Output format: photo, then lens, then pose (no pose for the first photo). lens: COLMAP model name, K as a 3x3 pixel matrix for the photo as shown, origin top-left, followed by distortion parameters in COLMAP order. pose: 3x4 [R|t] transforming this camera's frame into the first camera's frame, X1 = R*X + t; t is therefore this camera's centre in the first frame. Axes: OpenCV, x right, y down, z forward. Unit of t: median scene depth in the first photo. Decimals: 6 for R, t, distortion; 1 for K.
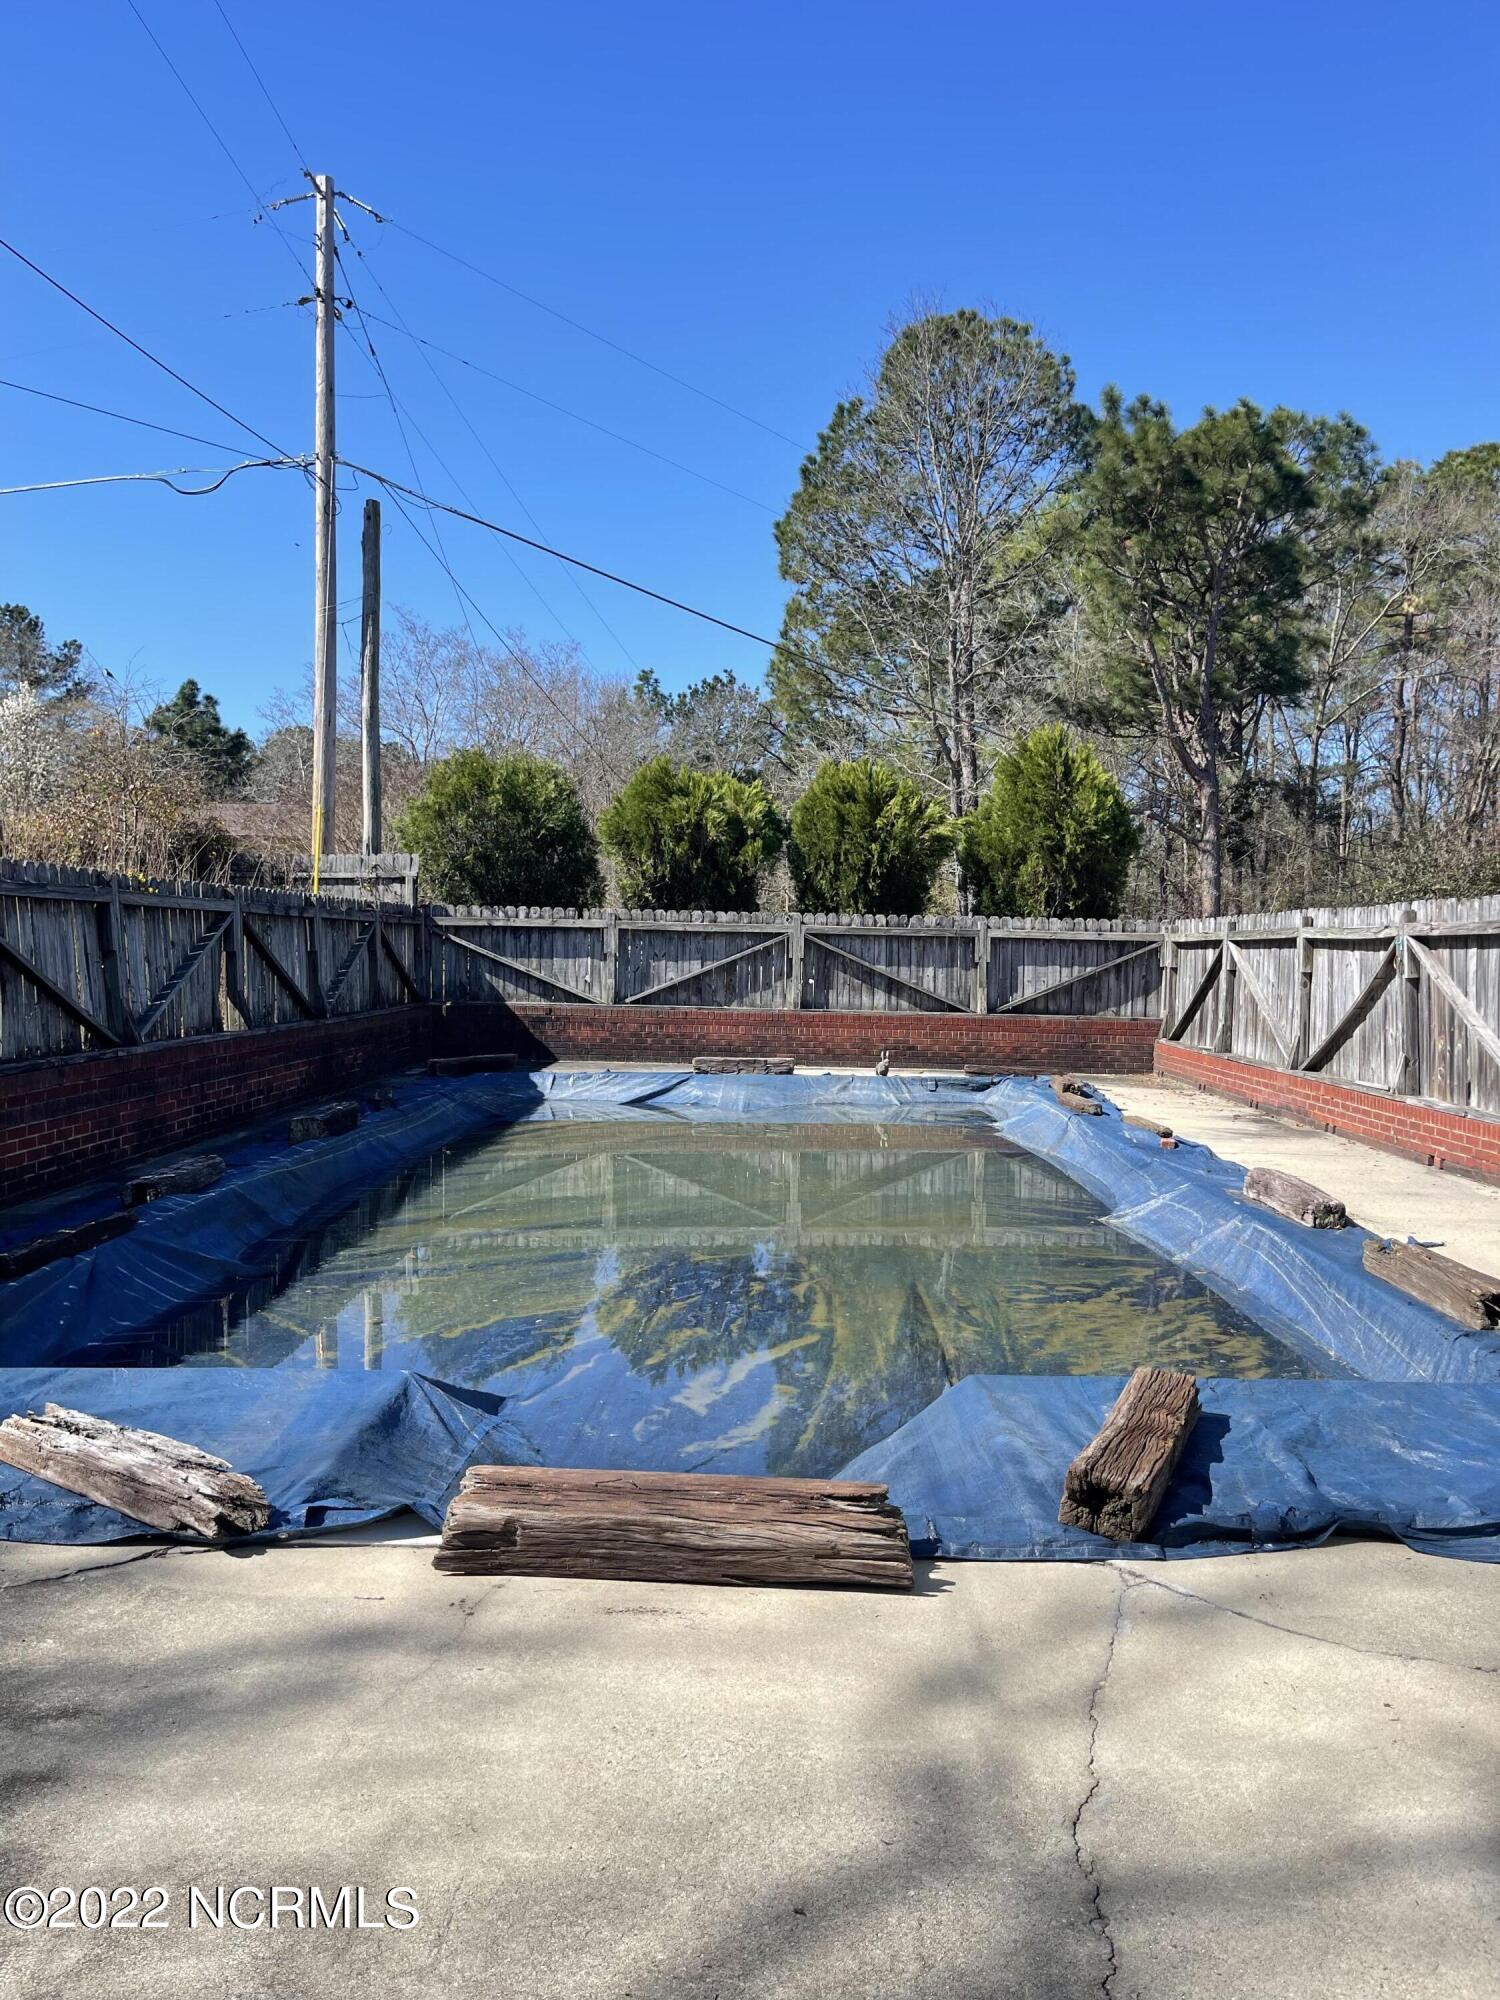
lens RADIAL K [[1505.3, 0, 757.7], [0, 1505.3, 1016.6], [0, 0, 1]] dist [0.061774, -0.094636]
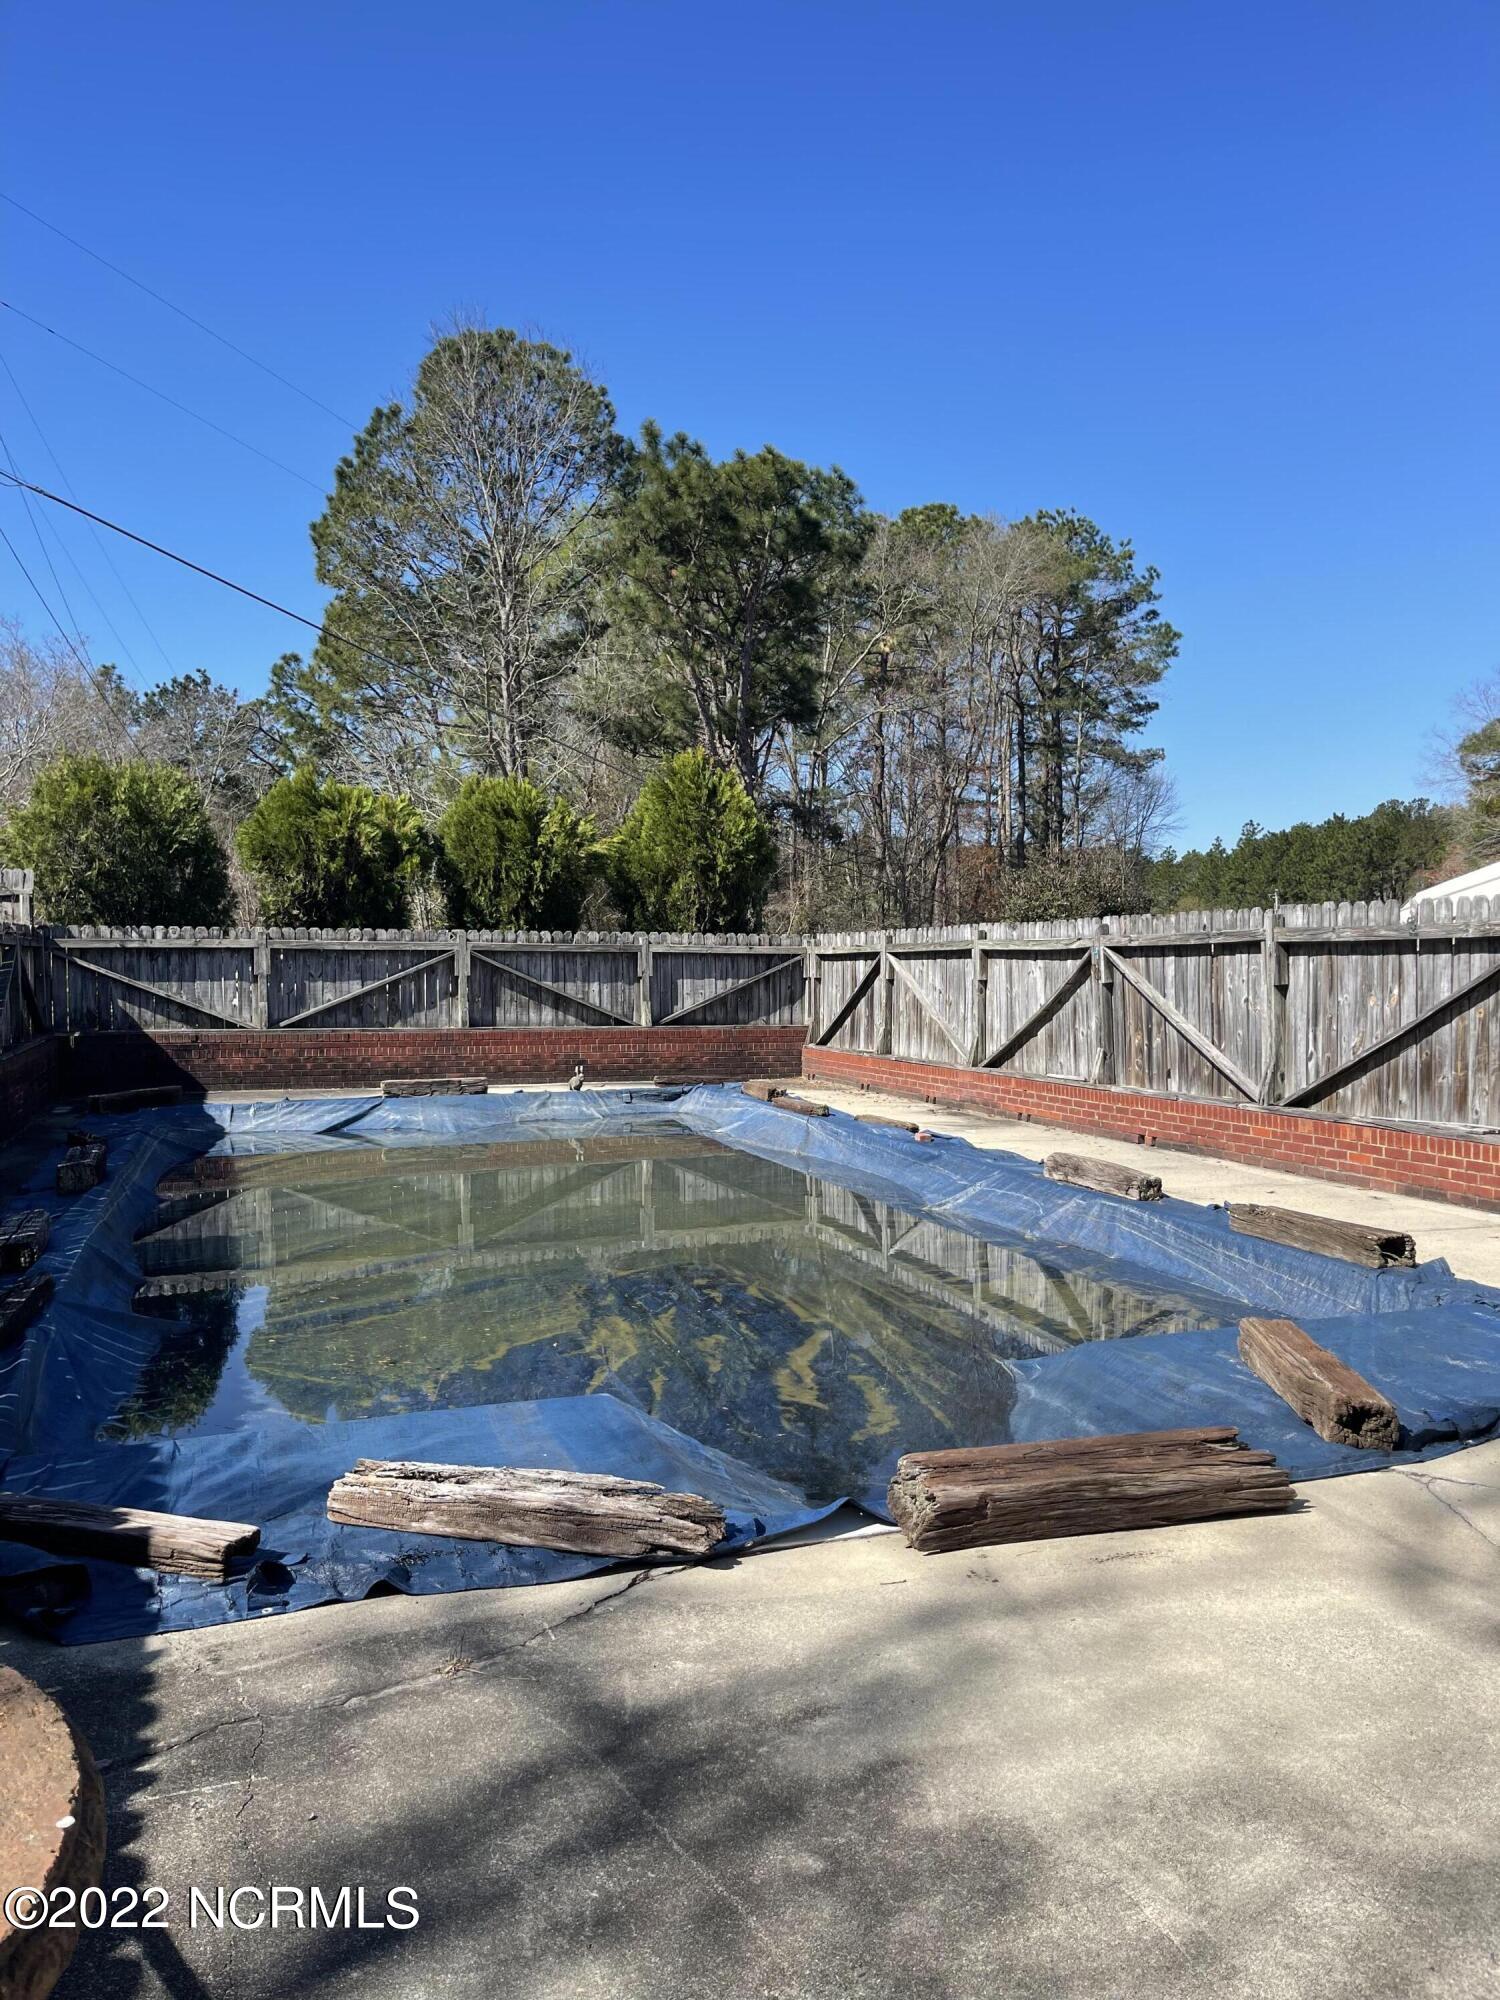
lens RADIAL K [[1505.3, 0, 757.7], [0, 1505.3, 1016.6], [0, 0, 1]] dist [0.061774, -0.094636]
pose [[0.941375, -0.029669, 0.336055, -0.125383], [0.032522, 0.999467, -0.002863, -0.003114], [-0.335791, 0.013624, 0.941838, 0.002993]]
